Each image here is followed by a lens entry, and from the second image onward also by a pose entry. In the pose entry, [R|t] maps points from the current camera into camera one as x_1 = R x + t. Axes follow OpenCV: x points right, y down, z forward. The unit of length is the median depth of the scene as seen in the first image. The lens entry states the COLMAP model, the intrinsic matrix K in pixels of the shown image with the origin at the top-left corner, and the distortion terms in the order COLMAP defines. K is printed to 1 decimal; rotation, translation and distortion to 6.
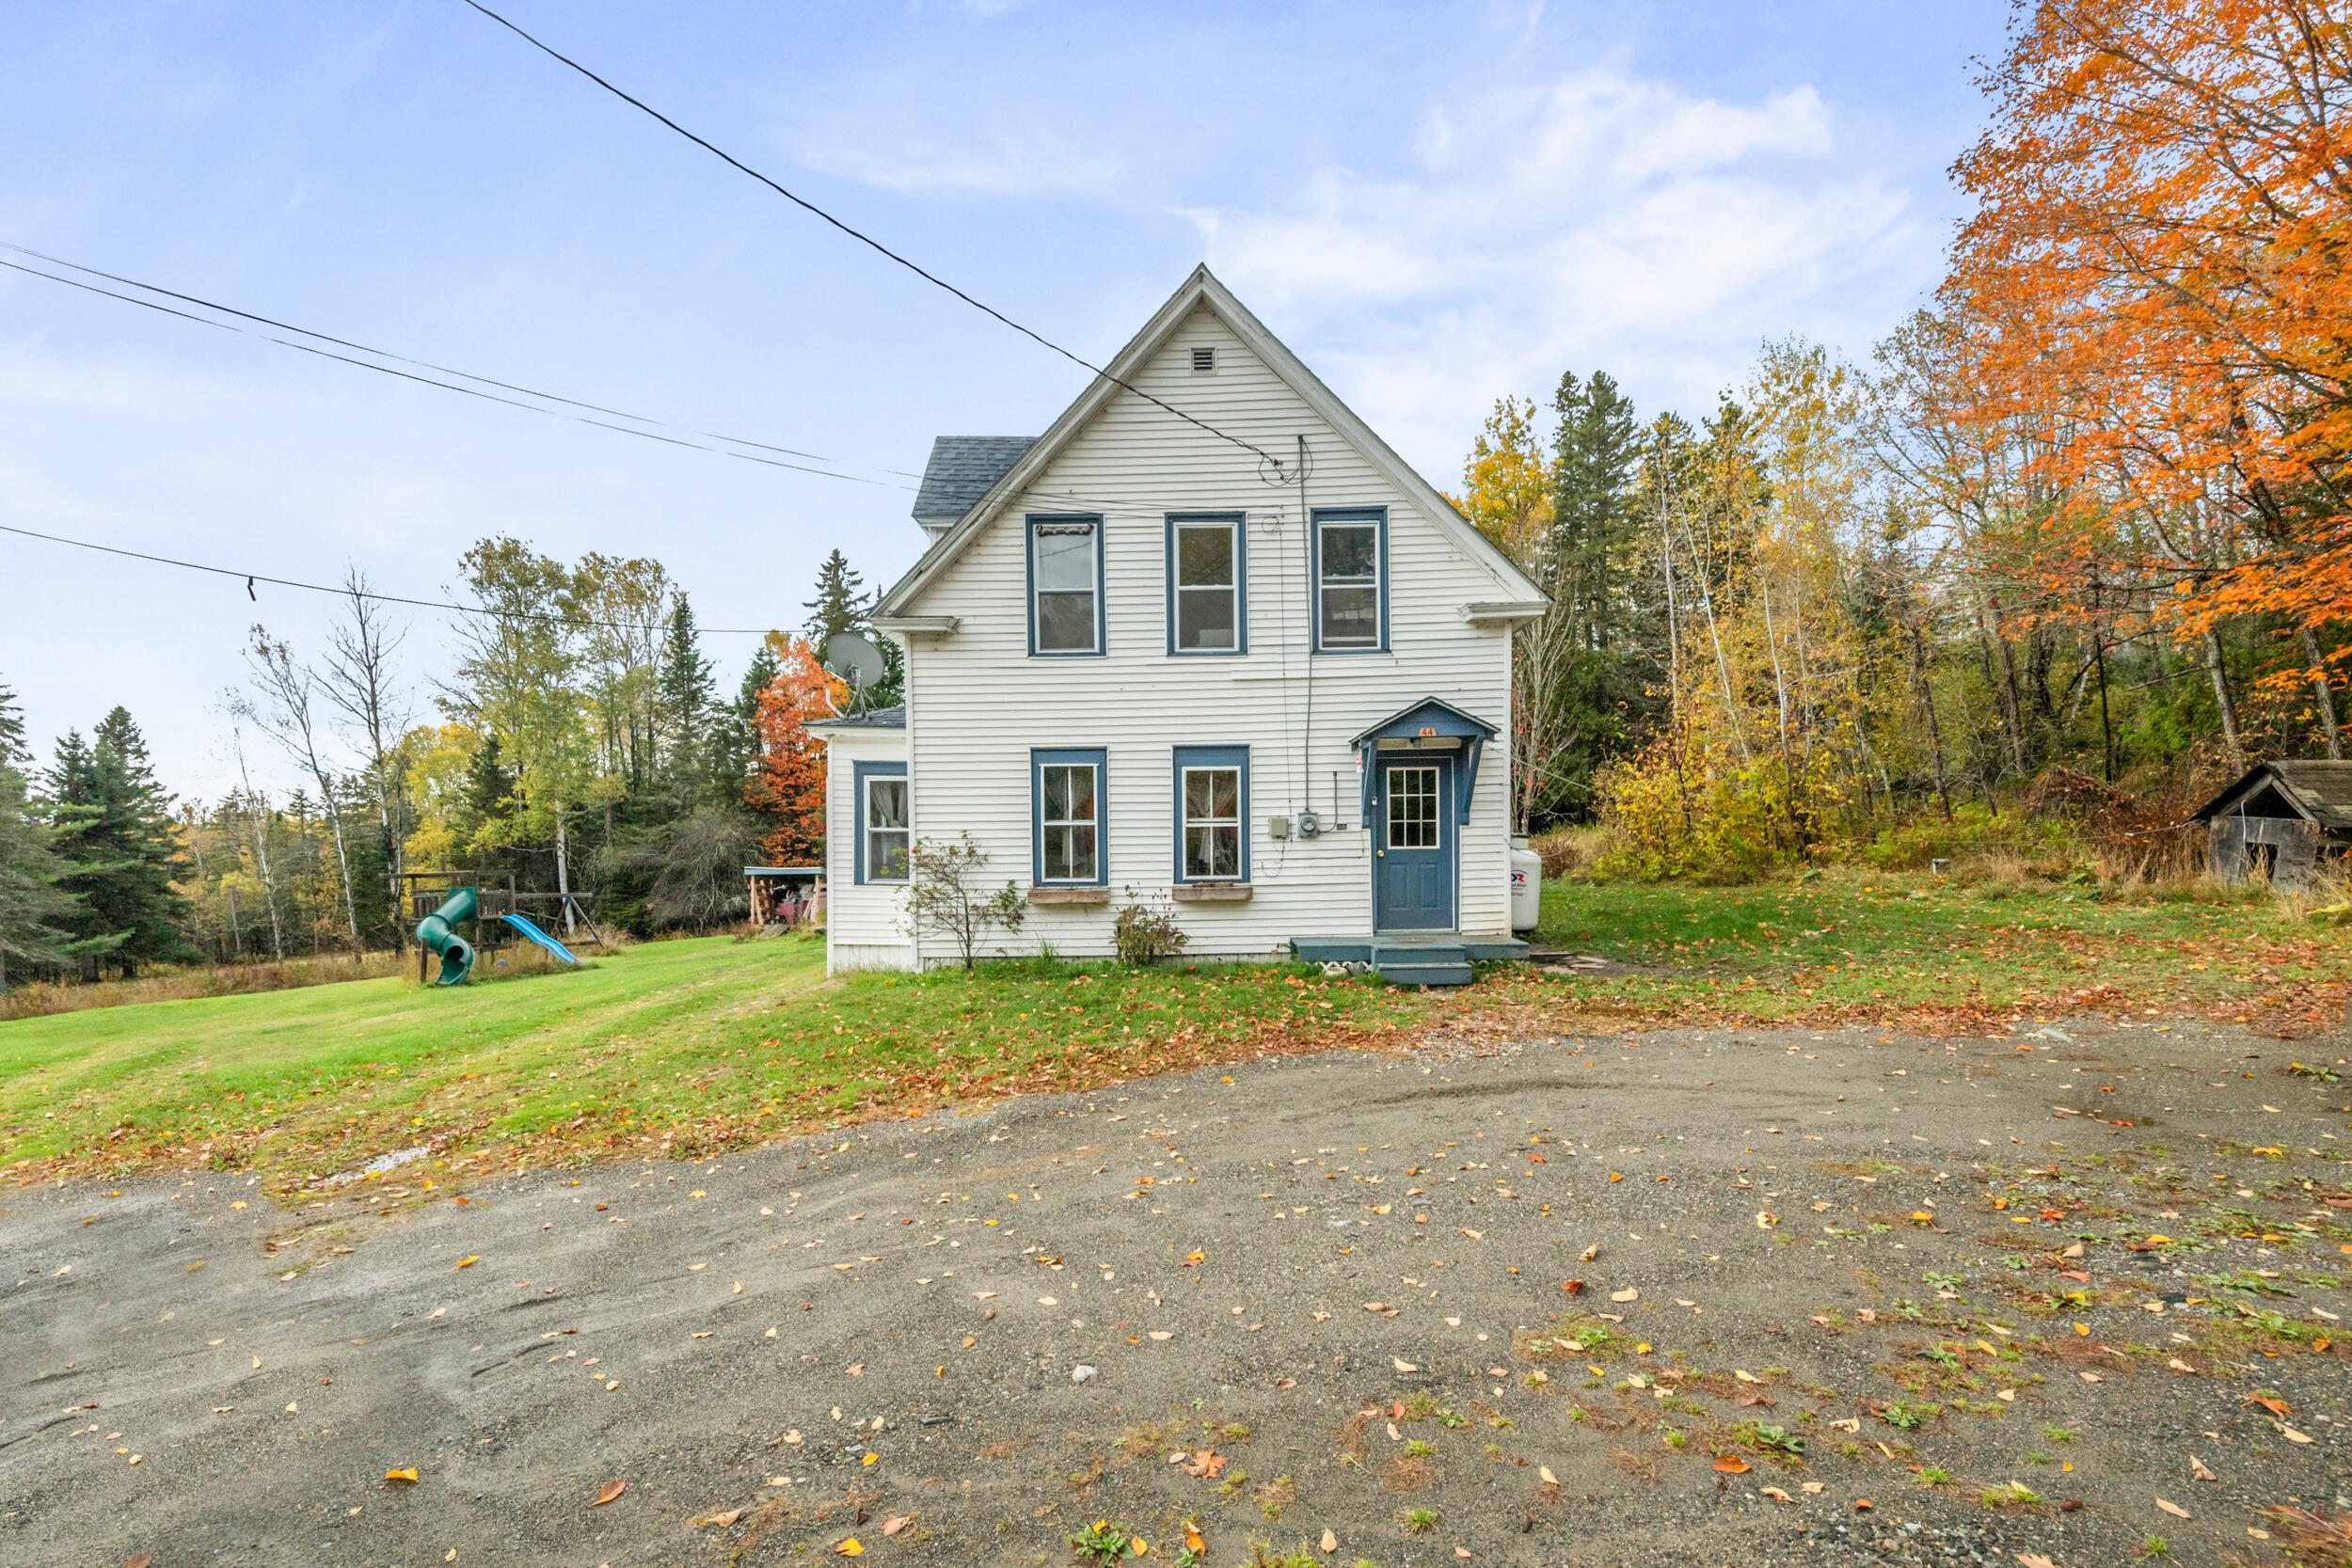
lens RADIAL K [[926.0, 0, 1325.5], [0, 926.0, 850.6], [0, 0, 1]] dist [-0.000323, 0.000413]
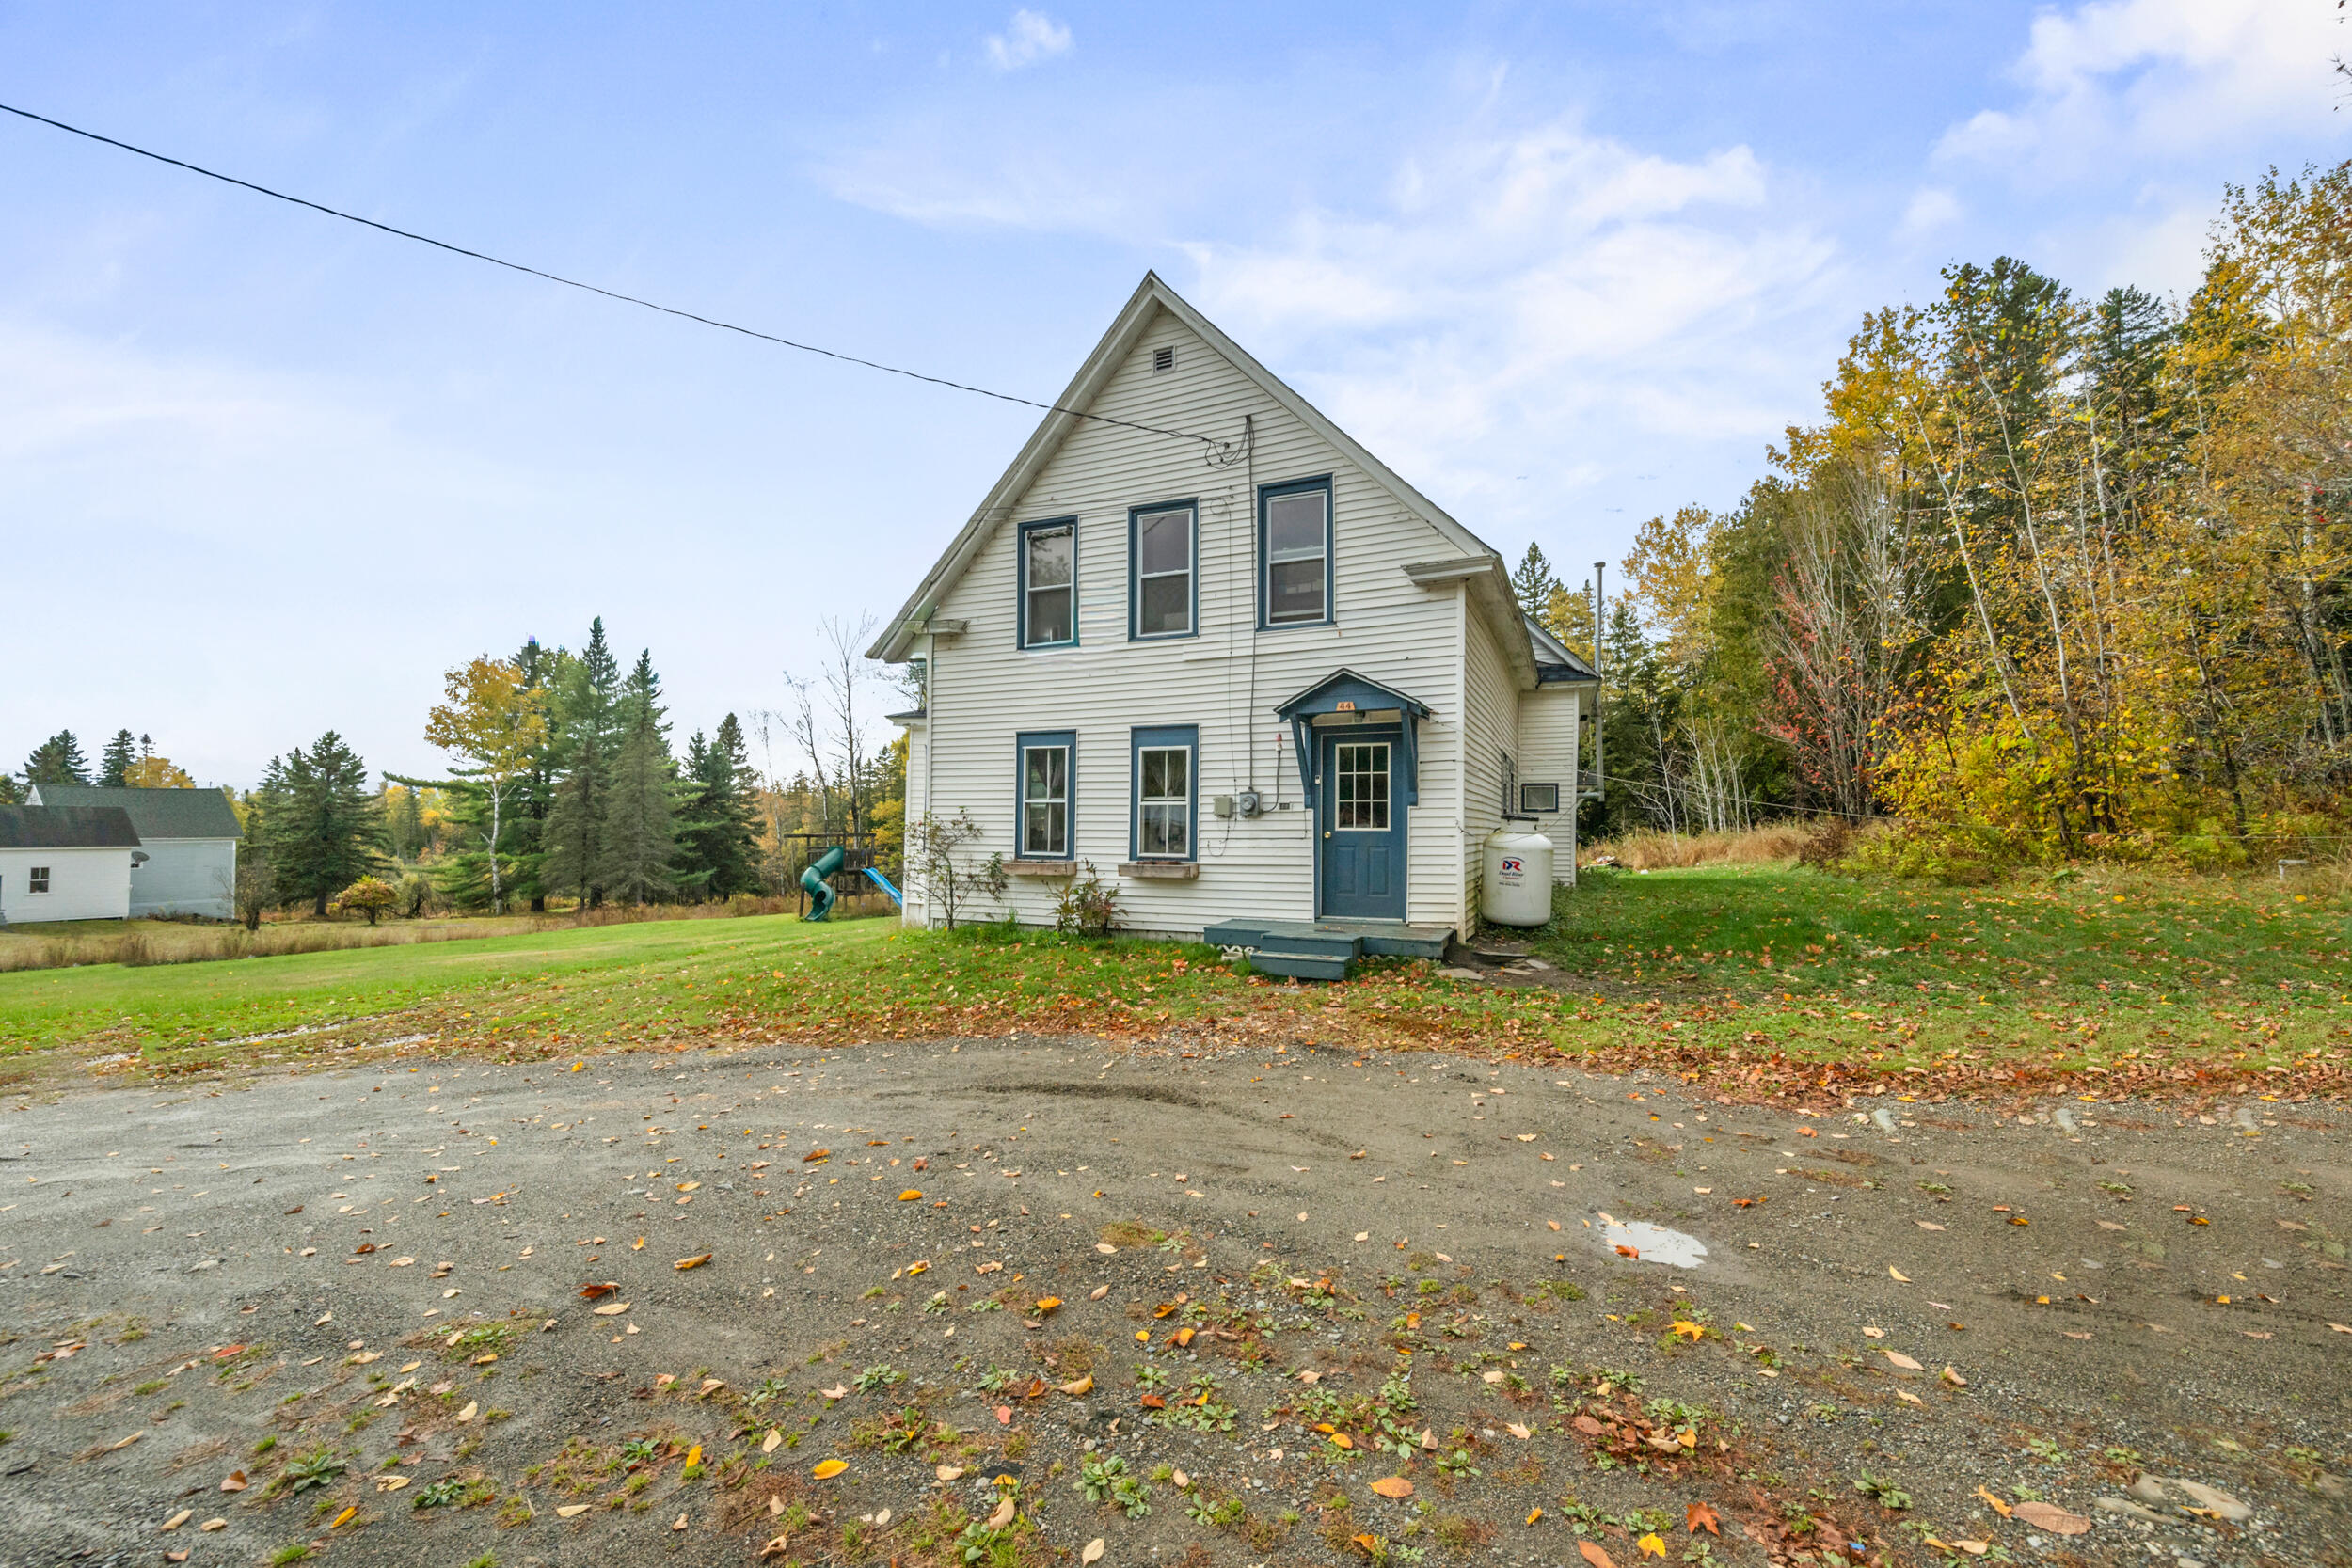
lens RADIAL K [[926.0, 0, 1264.6], [0, 926.0, 780.1], [0, 0, 1]] dist [-0.000323, 0.000413]
pose [[0.920717, -0.001784, -0.390226, 0.378066], [-0.017563, 0.998787, -0.046007, -0.008380], [0.389835, 0.049213, 0.919569, 0.103879]]
